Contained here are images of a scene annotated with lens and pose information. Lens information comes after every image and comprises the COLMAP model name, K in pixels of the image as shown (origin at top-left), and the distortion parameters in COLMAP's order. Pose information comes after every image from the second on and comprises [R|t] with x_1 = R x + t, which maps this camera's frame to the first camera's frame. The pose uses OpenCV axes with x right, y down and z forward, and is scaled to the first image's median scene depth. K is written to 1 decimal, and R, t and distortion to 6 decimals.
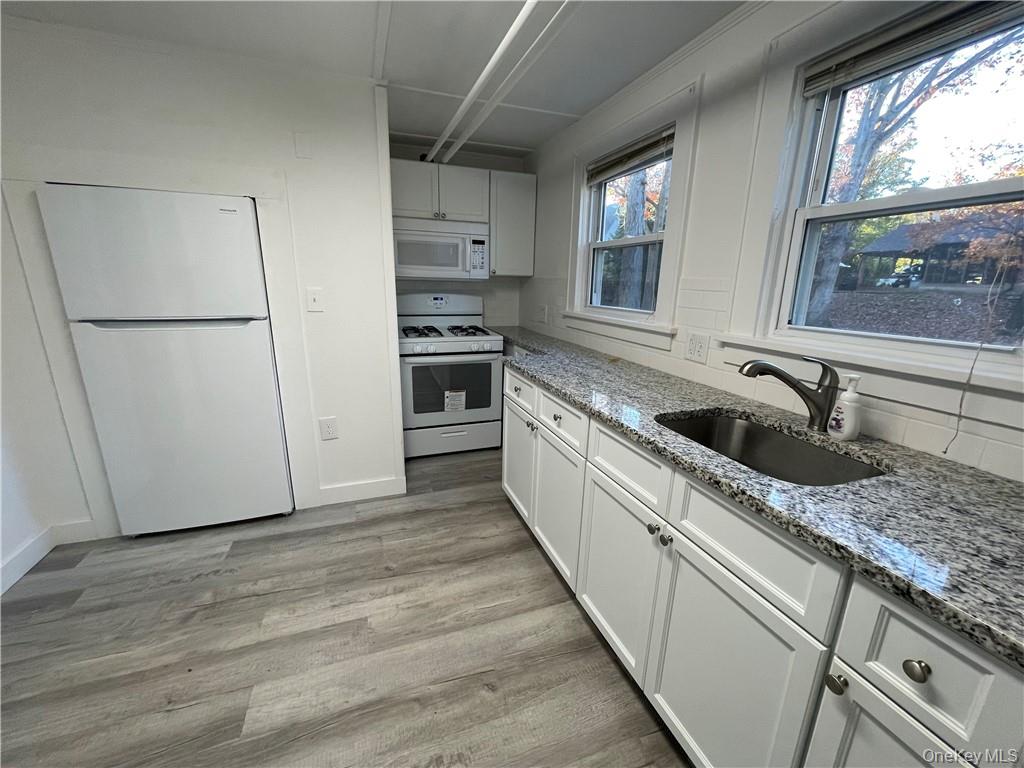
lens RADIAL K [[412.5, 0, 512.0], [0, 412.5, 384.0], [0, 0, 1]] dist [0.001212, 0.000905]
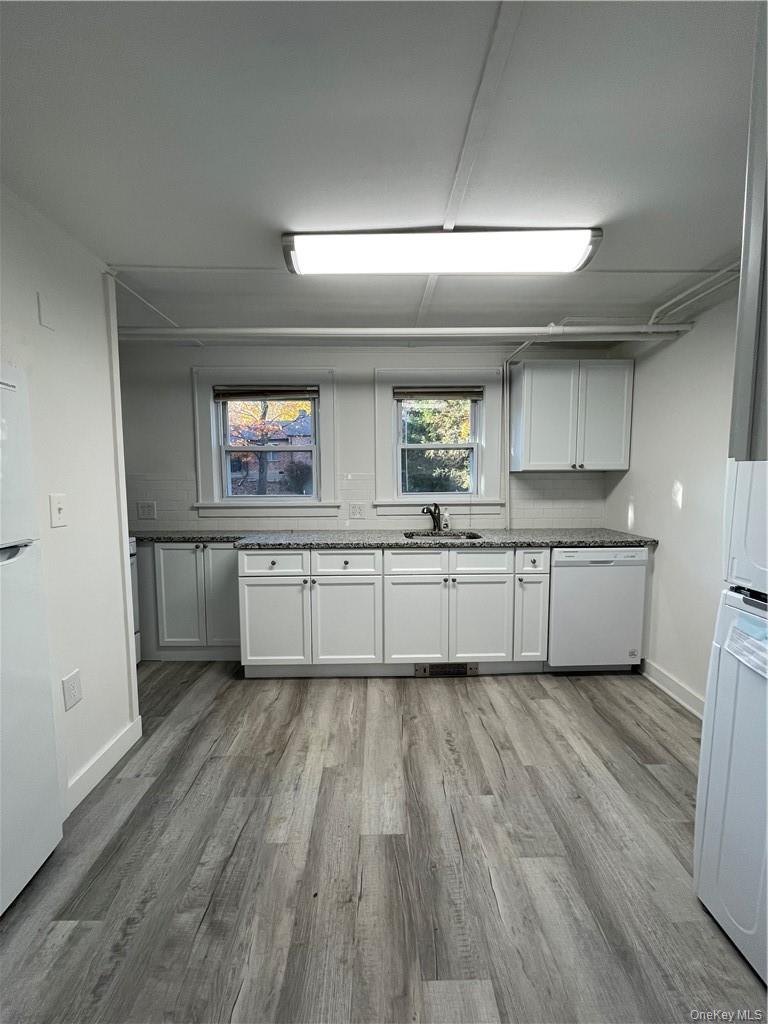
lens RADIAL K [[412.5, 0, 384.0], [0, 412.5, 512.0], [0, 0, 1]] dist [0.001212, 0.000905]
pose [[0.326851, -0.101567, 0.939602, -1.252752], [0.241875, 0.970086, 0.020723, -0.096100], [-0.913600, 0.220494, 0.341640, 0.298922]]
